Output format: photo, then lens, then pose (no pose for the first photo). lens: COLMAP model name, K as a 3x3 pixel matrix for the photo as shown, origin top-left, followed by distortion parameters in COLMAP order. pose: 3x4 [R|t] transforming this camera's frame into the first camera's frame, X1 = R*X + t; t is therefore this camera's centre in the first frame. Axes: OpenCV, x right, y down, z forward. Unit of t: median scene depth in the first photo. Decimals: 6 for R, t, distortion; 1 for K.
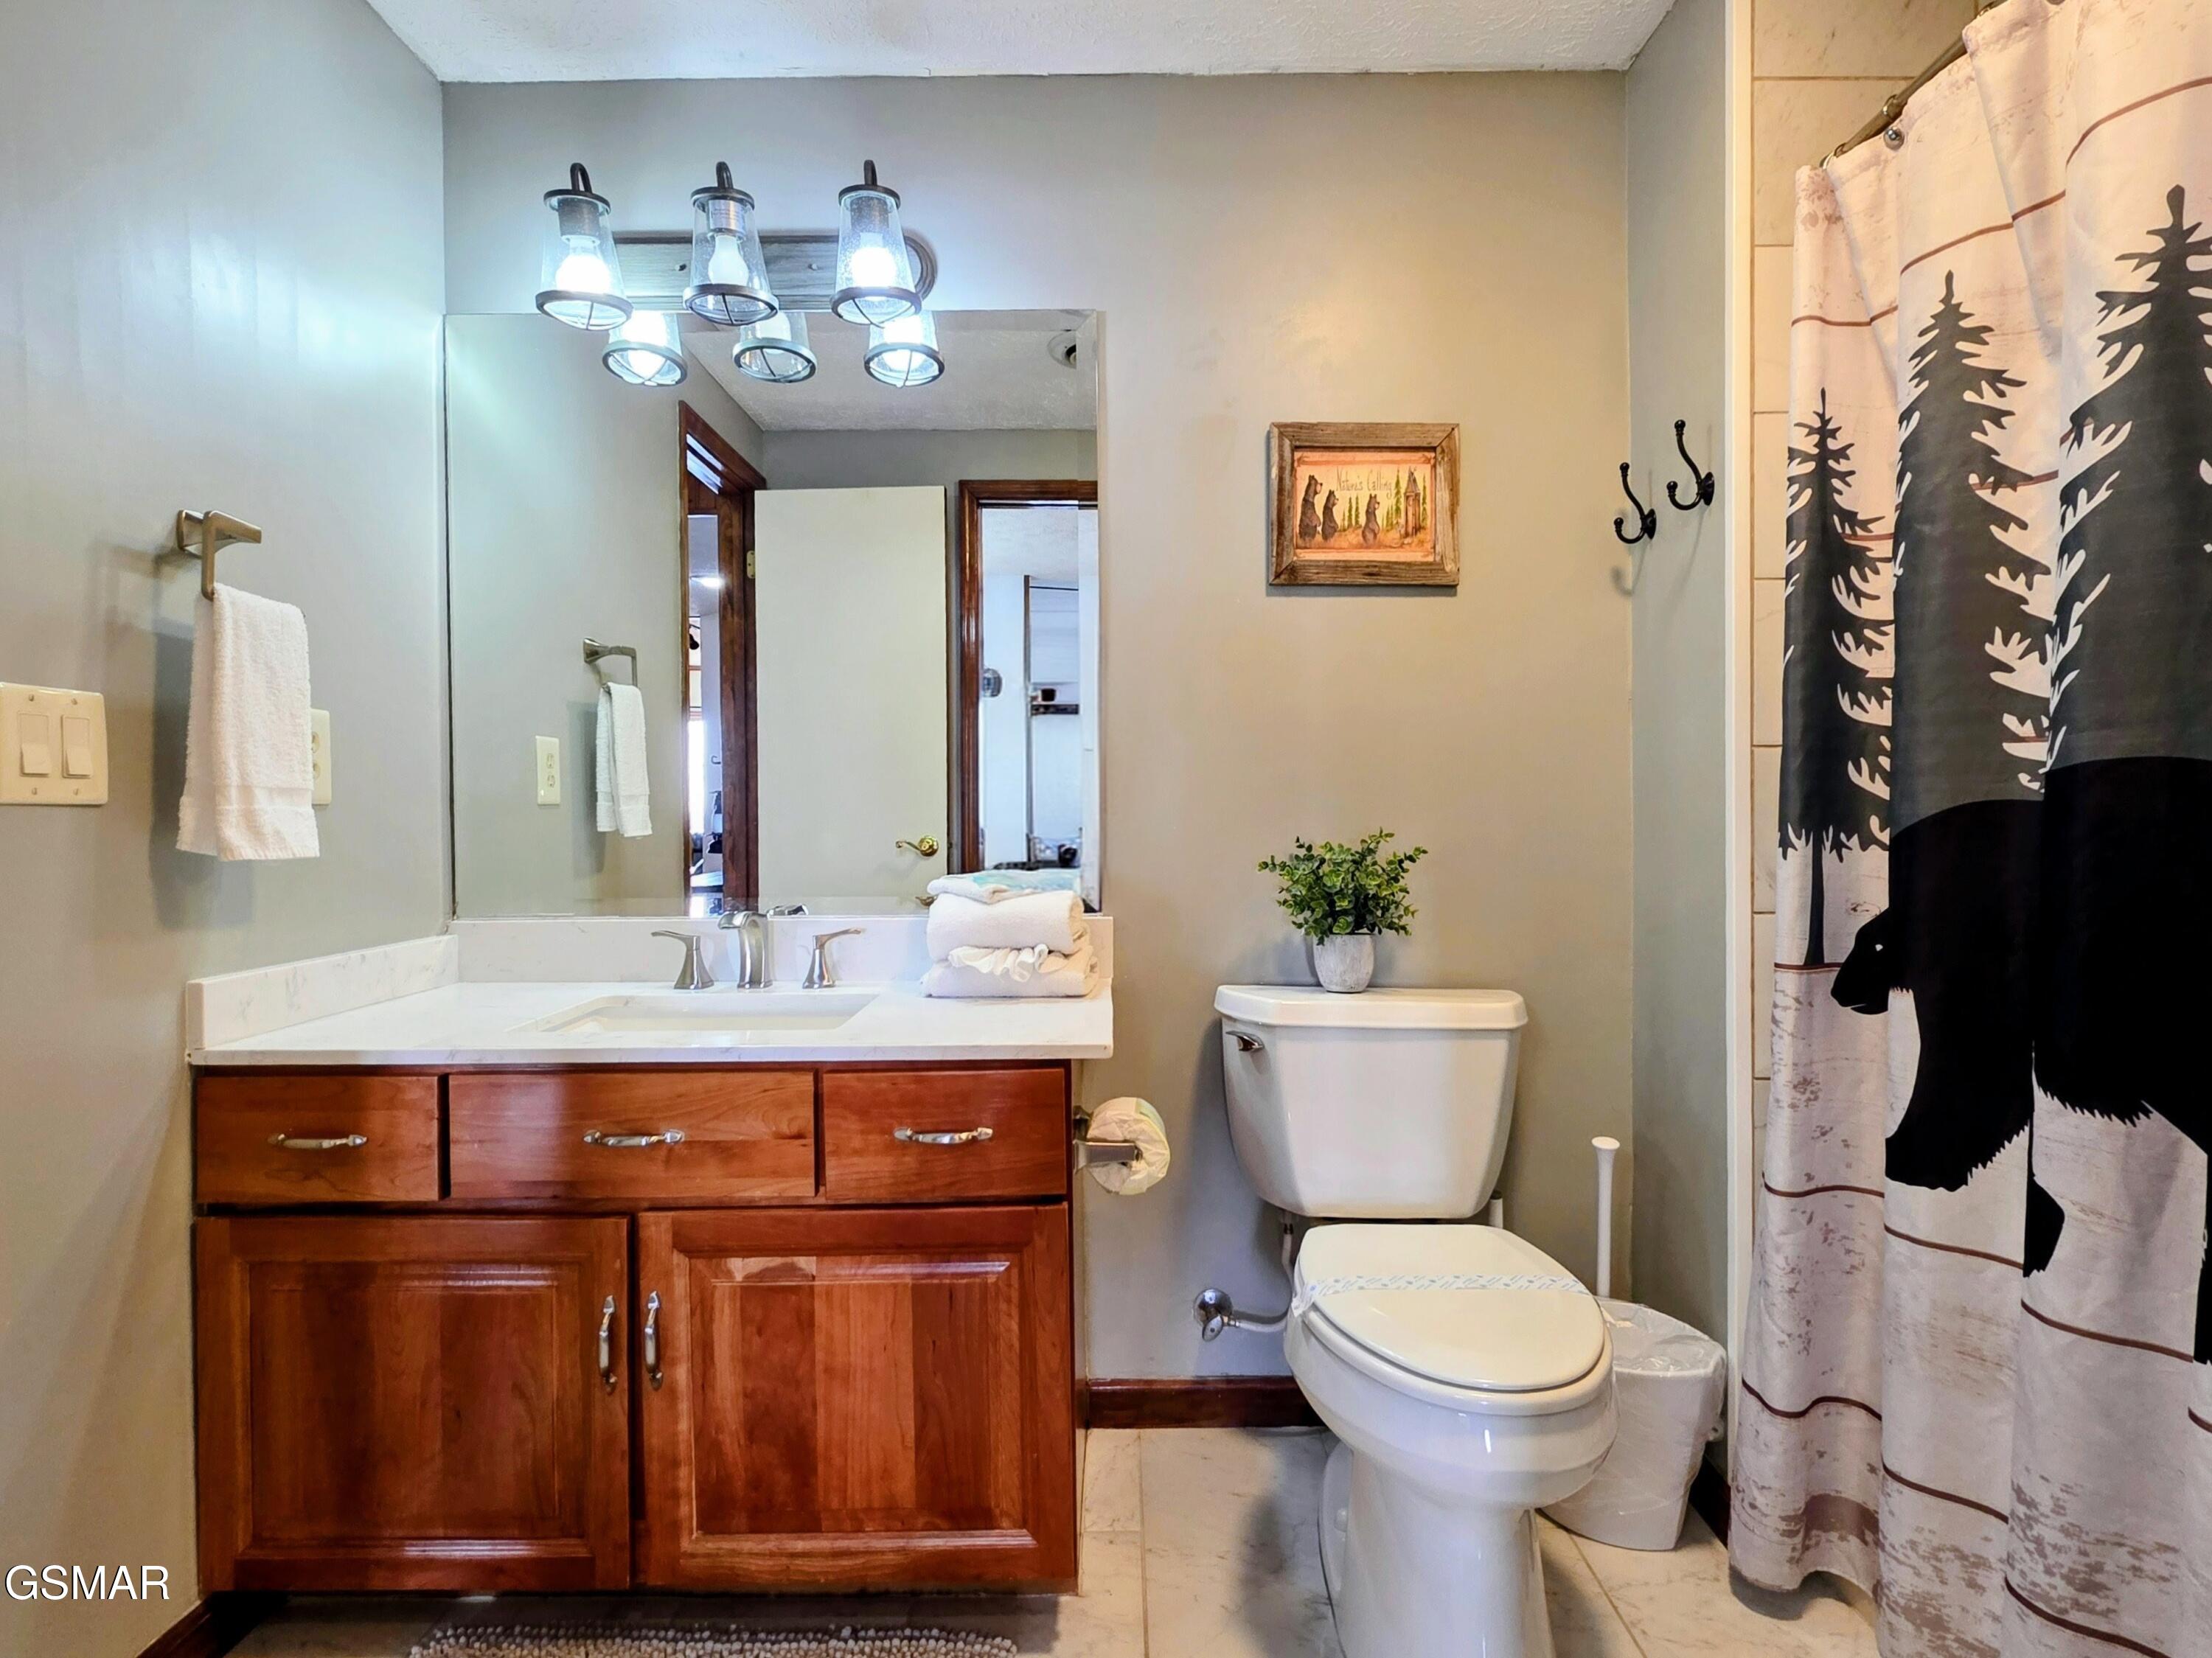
lens RADIAL K [[1154.3, 0, 1103.5], [0, 1154.3, 824.2], [0, 0, 1]] dist [0.000781, 0.003497]
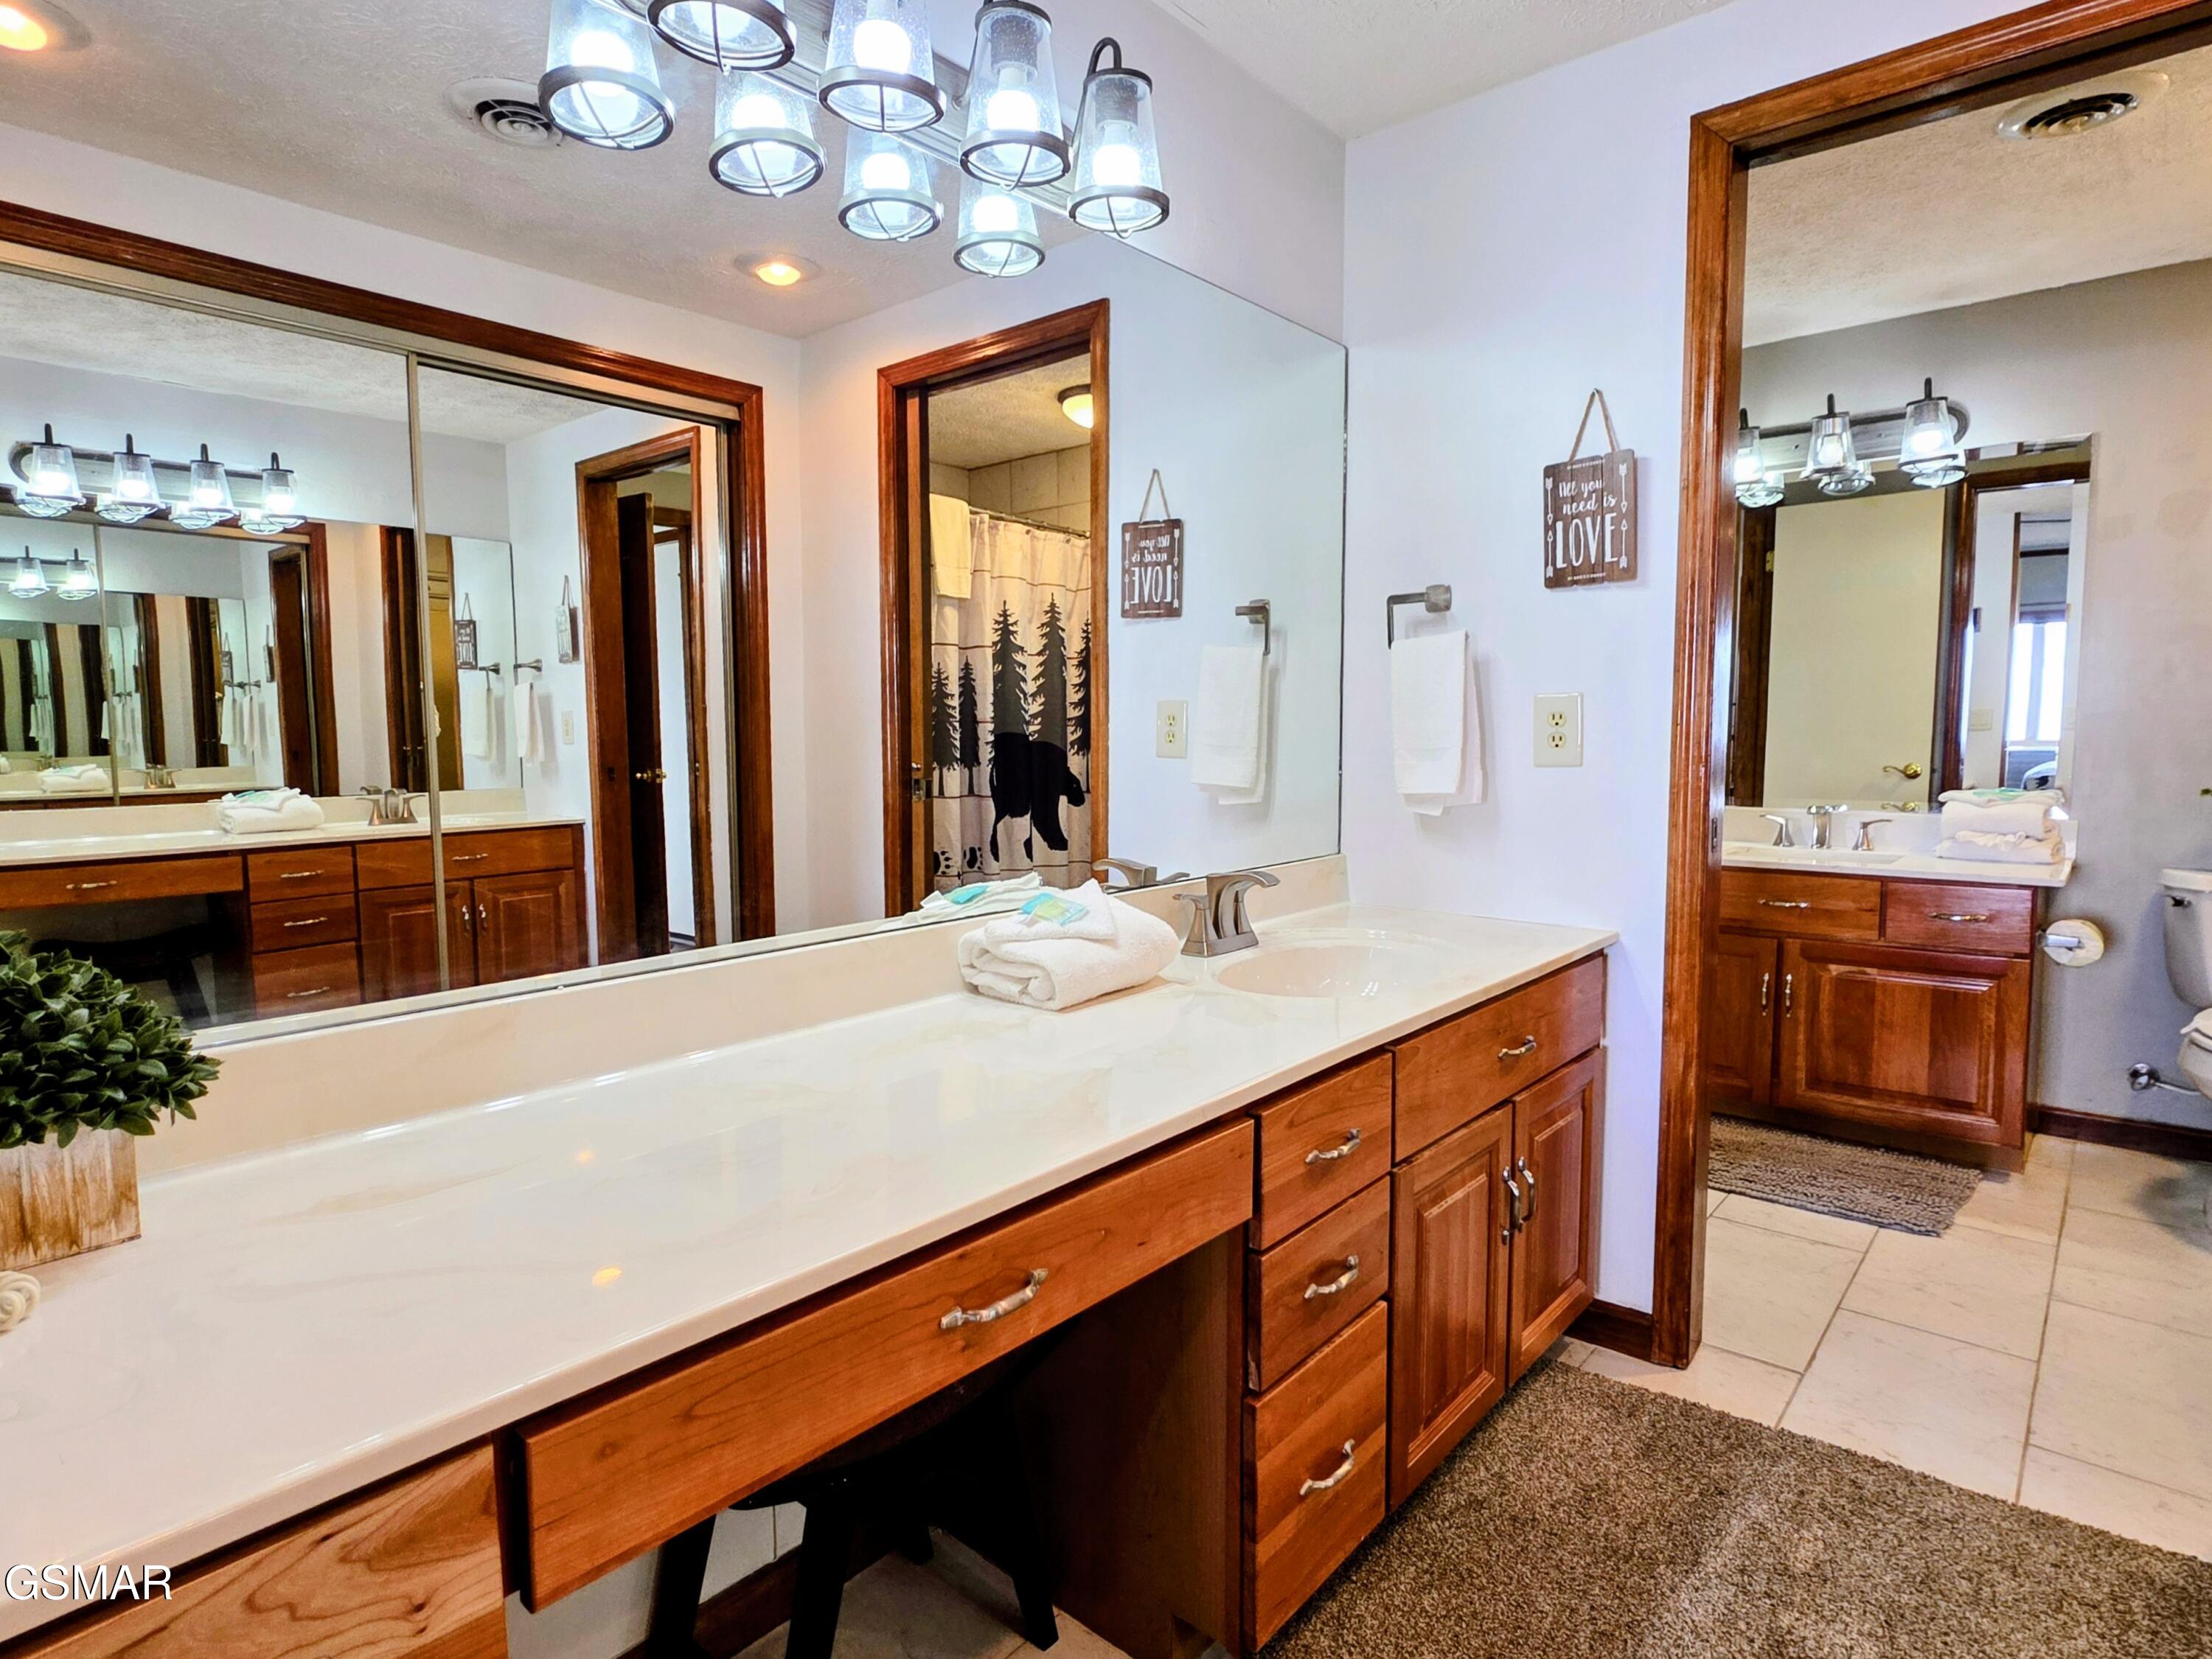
lens RADIAL K [[1154.4, 0, 1156.2], [0, 1154.4, 830.4], [0, 0, 1]] dist [0.000781, 0.003497]
pose [[0.771636, 0.060249, -0.633205, 0.051745], [-0.010518, 0.996576, 0.082006, -0.031620], [0.635978, -0.056619, 0.769628, -1.410089]]
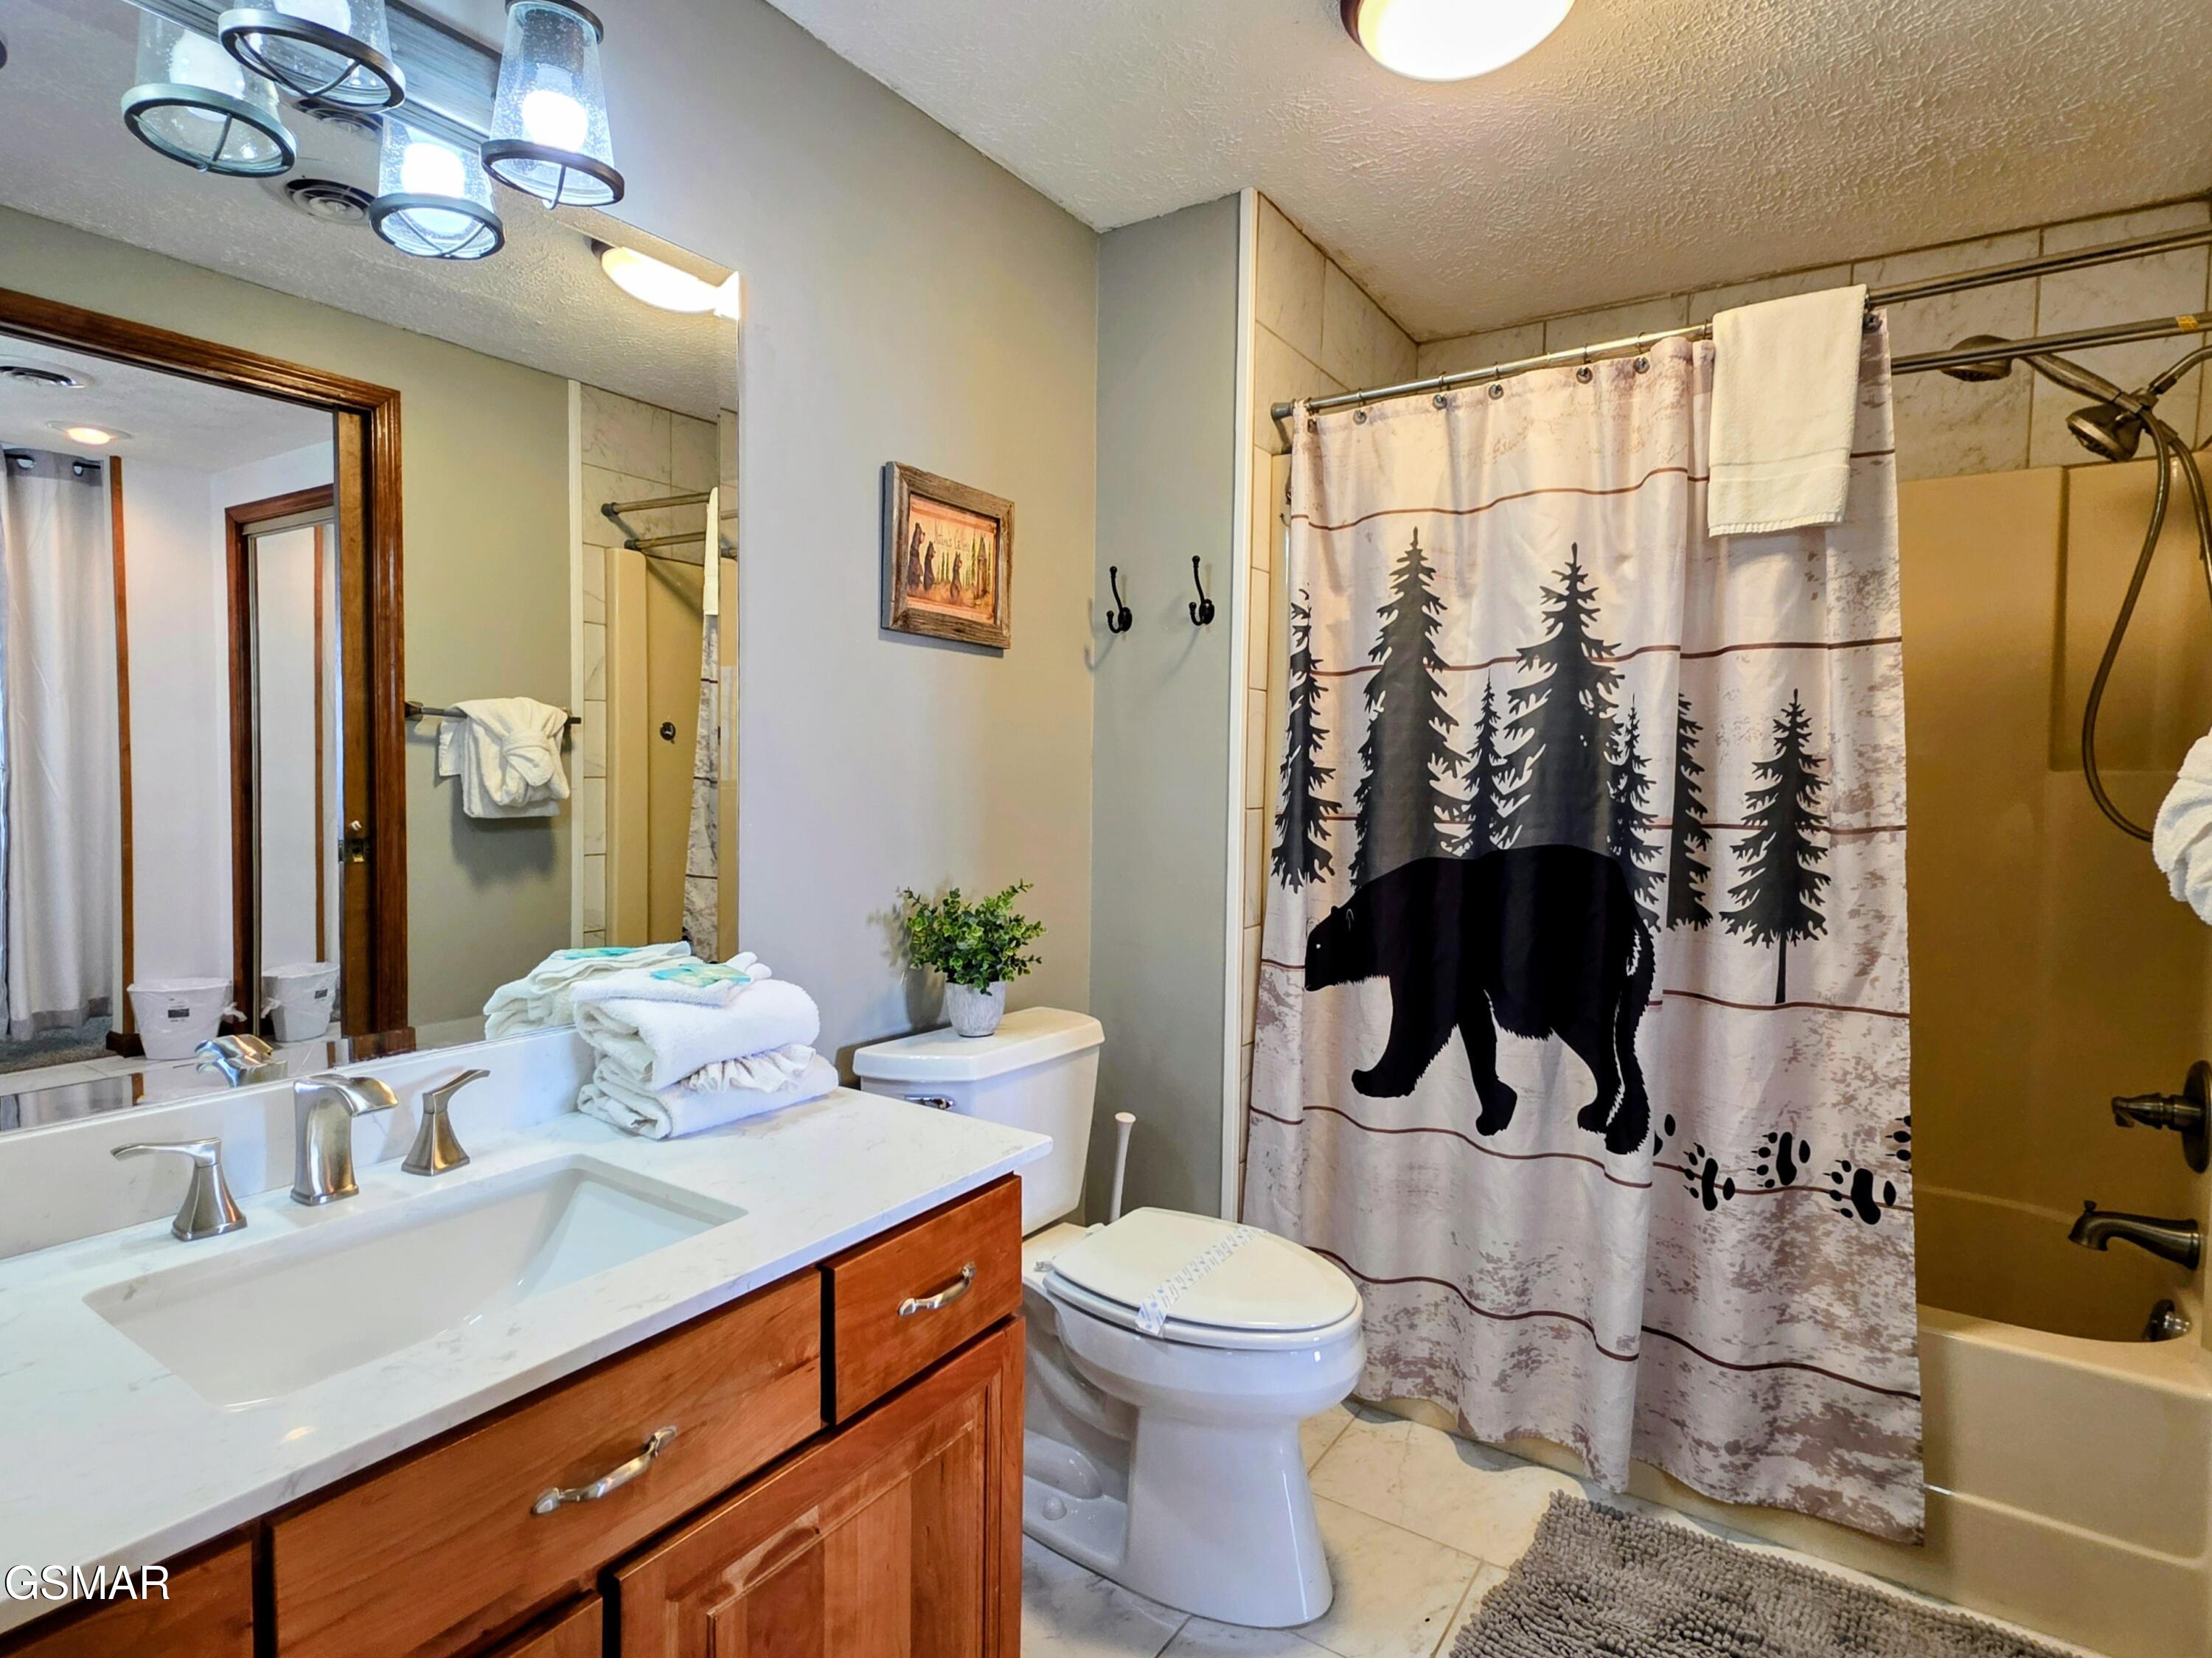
lens RADIAL K [[1154.3, 0, 1110.7], [0, 1154.3, 828.9], [0, 0, 1]] dist [0.000781, 0.003497]
pose [[0.552555, -0.028992, 0.832972, -0.770515], [-0.009662, 0.999105, 0.041184, -0.112195], [-0.833420, -0.030804, 0.551780, 0.418591]]
